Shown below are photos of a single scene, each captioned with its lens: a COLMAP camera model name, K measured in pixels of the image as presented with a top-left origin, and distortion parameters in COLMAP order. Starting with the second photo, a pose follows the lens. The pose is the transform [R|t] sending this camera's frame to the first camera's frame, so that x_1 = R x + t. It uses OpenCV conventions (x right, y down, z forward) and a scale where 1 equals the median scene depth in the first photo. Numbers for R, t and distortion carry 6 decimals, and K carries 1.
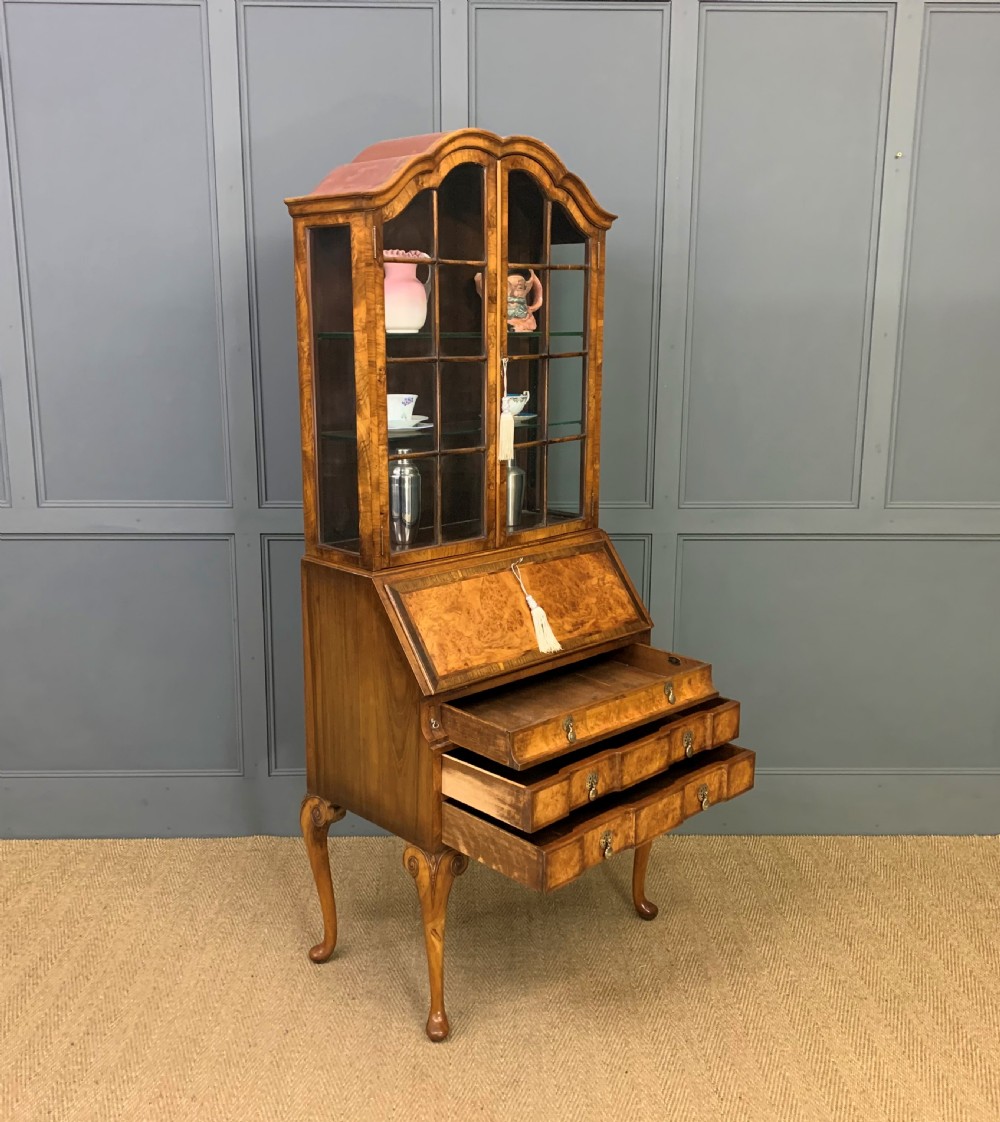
lens RADIAL K [[1133.2, 0, 466.3], [0, 1133.2, 541.3], [0, 0, 1]] dist [0.018627, 0.000000]
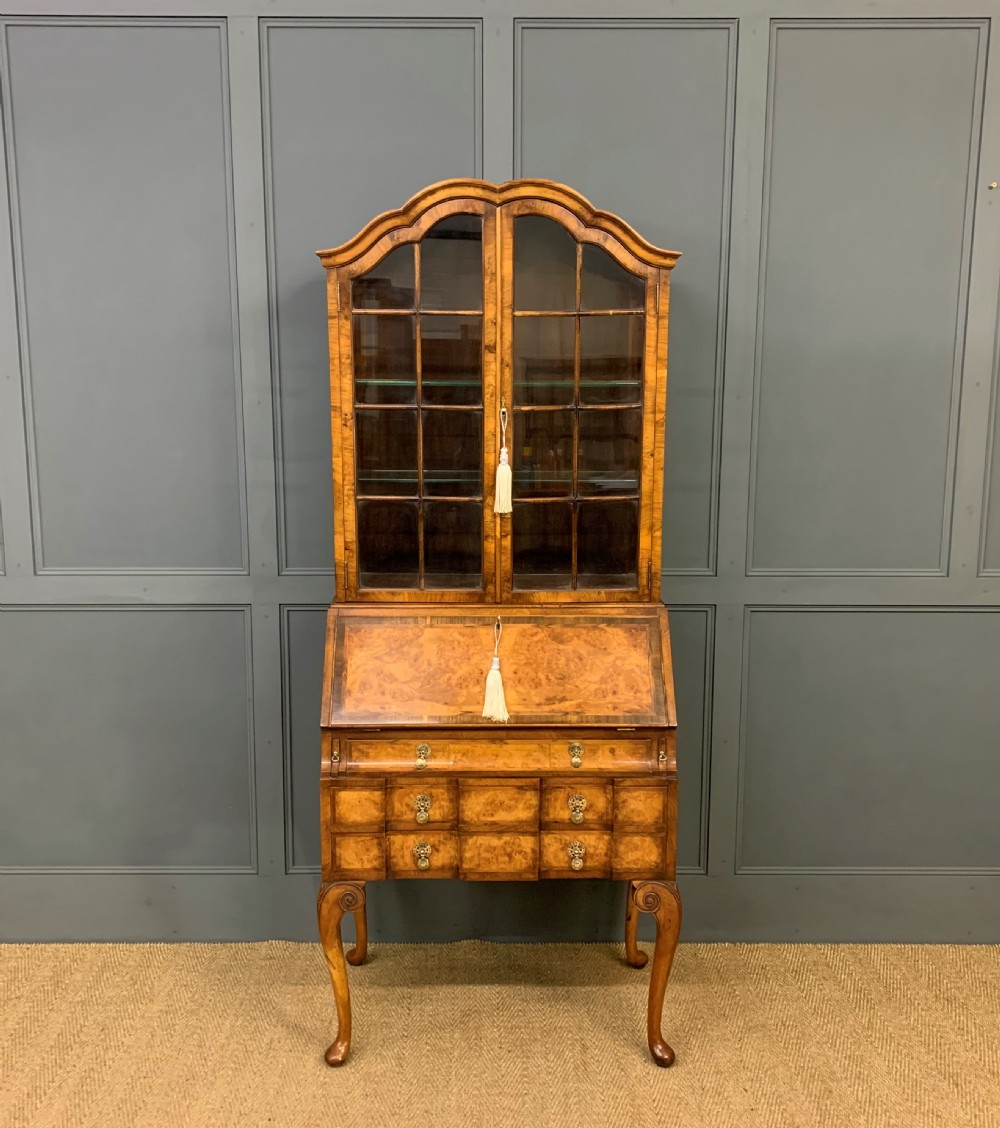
lens RADIAL K [[1139.3, 0, 481.1], [0, 1139.3, 523.3], [0, 0, 1]] dist [0.018627, 0.000000]
pose [[0.732814, 0.111622, -0.671211, 0.689840], [-0.134944, 0.990700, 0.017425, -0.079720], [0.666914, 0.077807, 0.741061, 0.278903]]
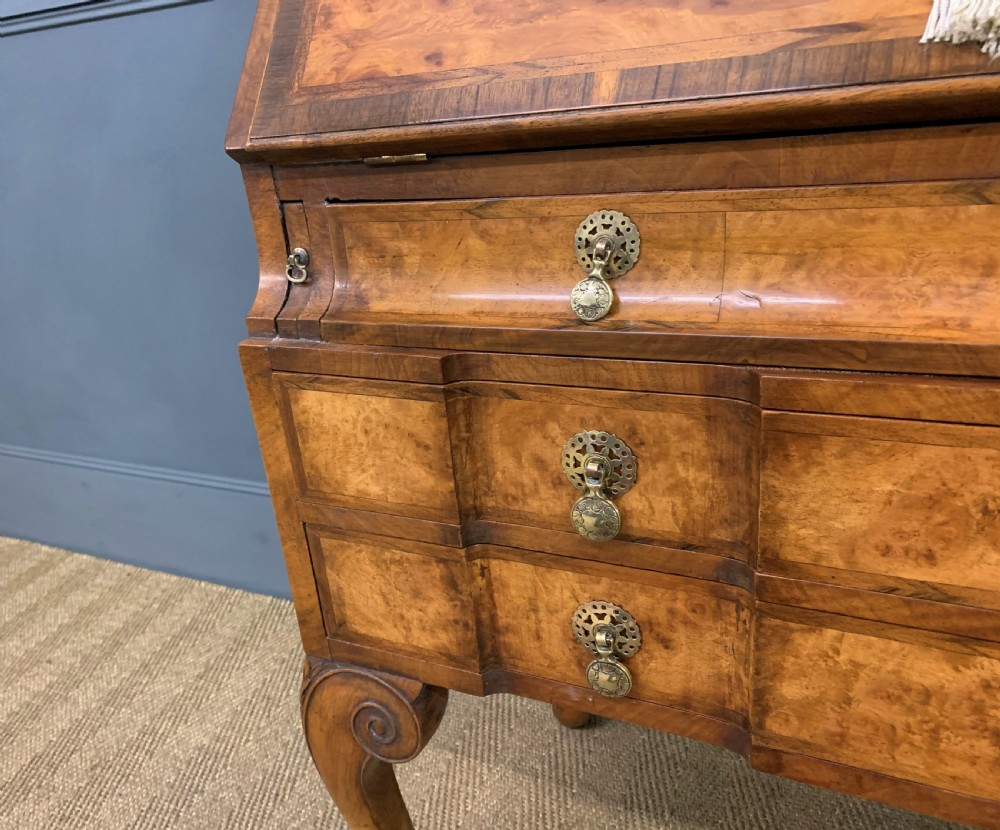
lens RADIAL K [[849.1, 0, 434.1], [0, 849.1, 409.0], [0, 0, 1]] dist [0.034541, -0.033042]
pose [[0.334304, 0.332182, -0.881984, 0.171492], [-0.064951, 0.941722, 0.330063, 0.112587], [0.940225, -0.053056, 0.336397, 0.888828]]
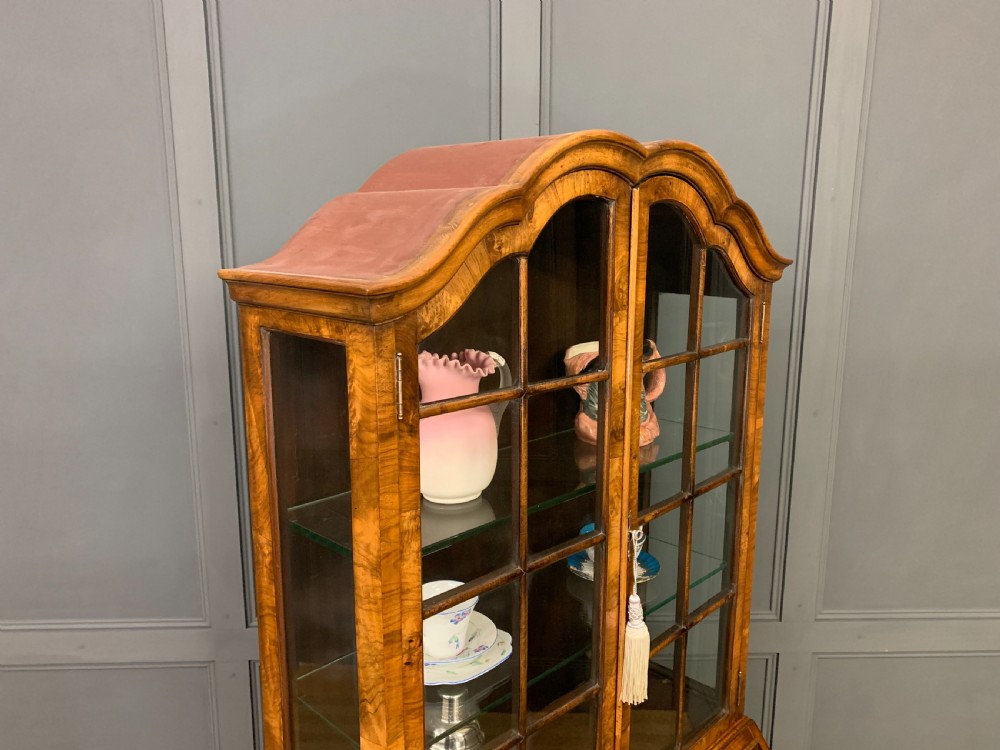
lens RADIAL K [[754.3, 0, 498.0], [0, 754.3, 357.8], [0, 0, 1]] dist [0.052442, -0.050807]
pose [[0.999690, 0.001499, 0.024866, -0.044097], [-0.001099, 0.999870, -0.016079, -0.244182], [-0.024887, 0.016047, 0.999561, 0.631978]]
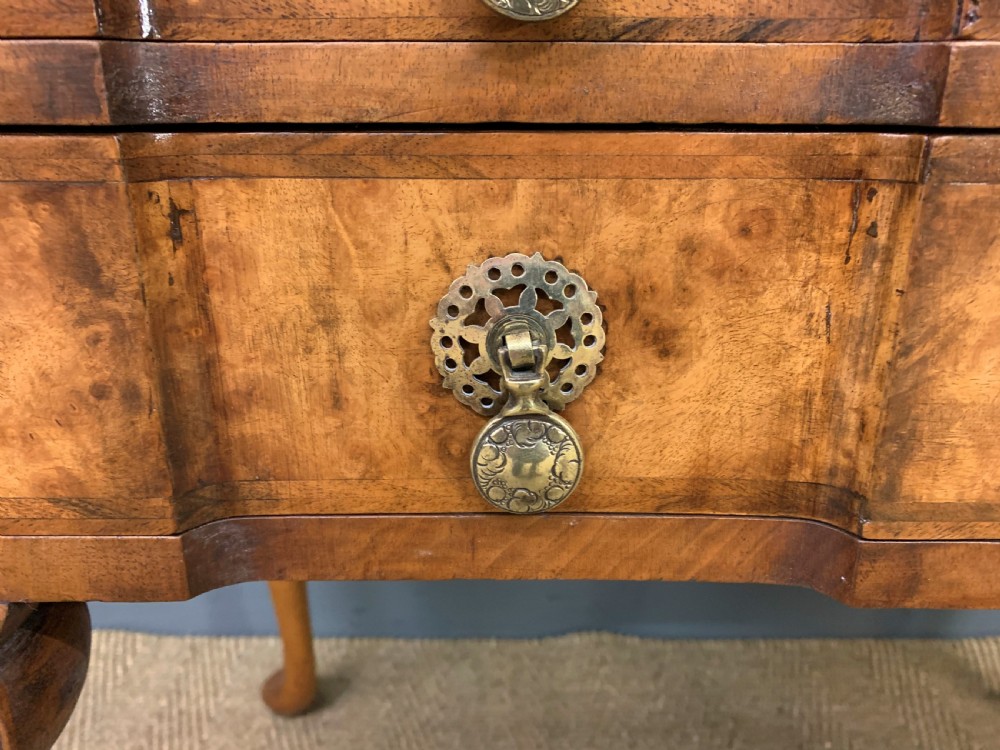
lens RADIAL K [[782.9, 0, 489.1], [0, 782.9, 362.8], [0, 0, 1]] dist [0.027710, -0.027923]
pose [[0.726018, 0.238267, -0.645079, 0.076721], [-0.140399, 0.969656, 0.200139, 0.207774], [0.673191, -0.054736, 0.737440, 0.932884]]
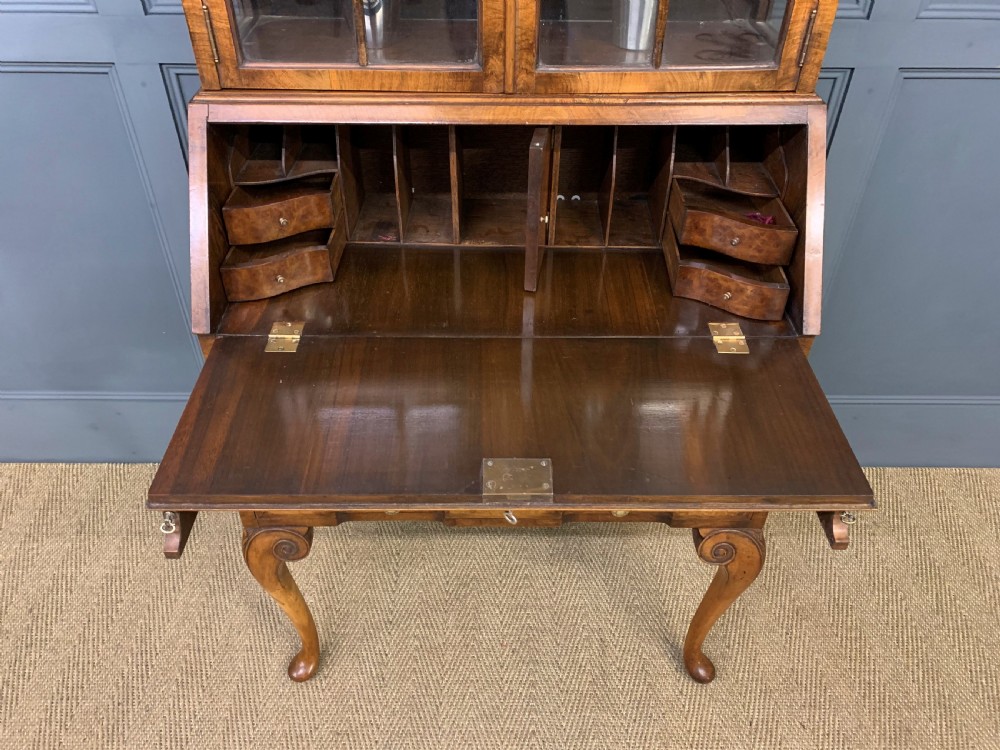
lens RADIAL K [[754.3, 0, 491.6], [0, 754.3, 363.4], [0, 0, 1]] dist [0.052442, -0.050807]
pose [[0.731454, 0.441422, -0.519733, 0.265278], [-0.140206, 0.843267, 0.518886, -0.071391], [0.667321, -0.306671, 0.678701, 0.757412]]
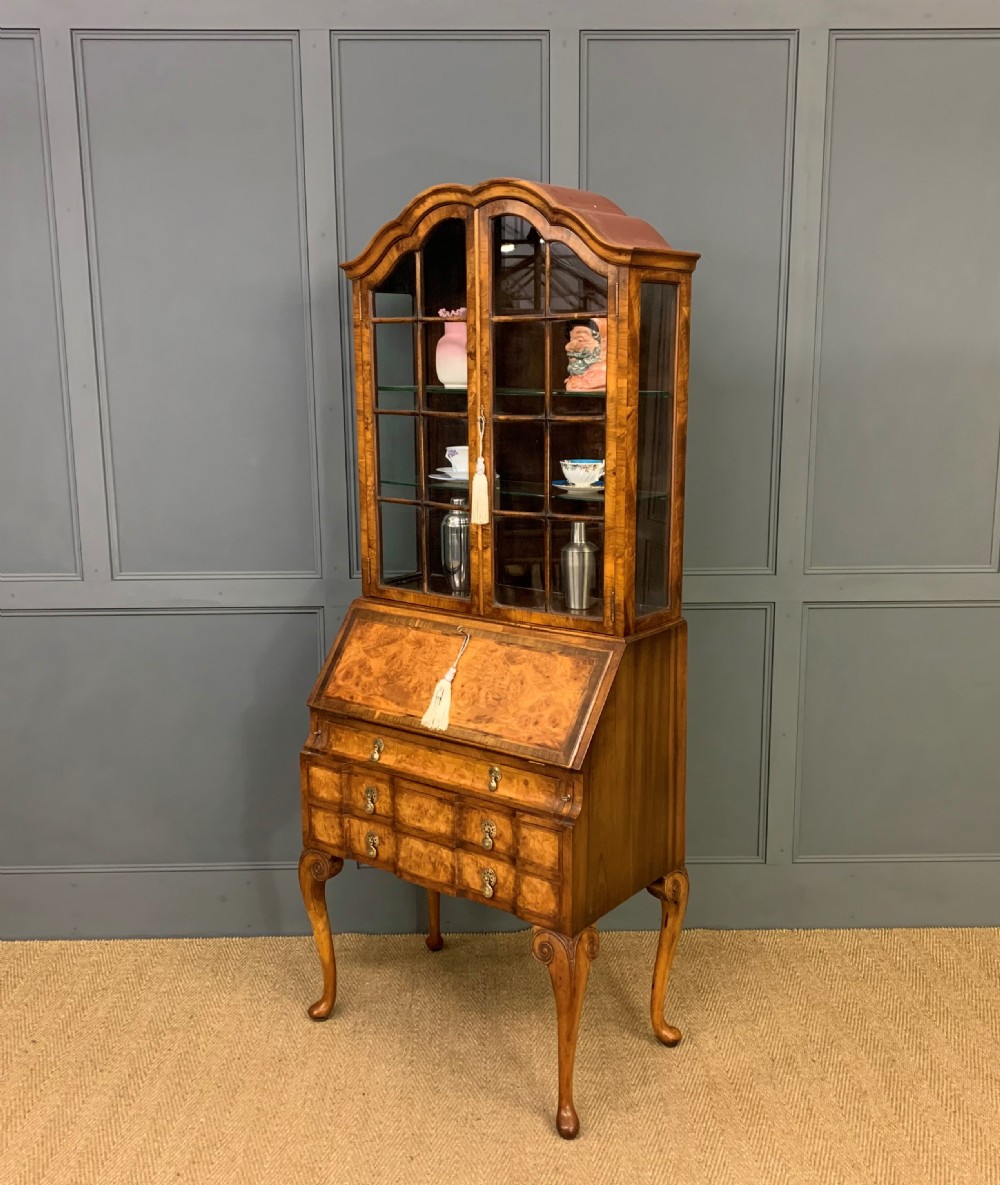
lens RADIAL K [[1207.5, 0, 507.6], [0, 1207.5, 567.5], [0, 0, 1]] dist [0.036273, 0.000000]
pose [[0.172711, 0.176338, -0.969059, 1.048337], [-0.187249, 0.971780, 0.143461, -0.190455], [0.967010, 0.156679, 0.200856, 0.849053]]
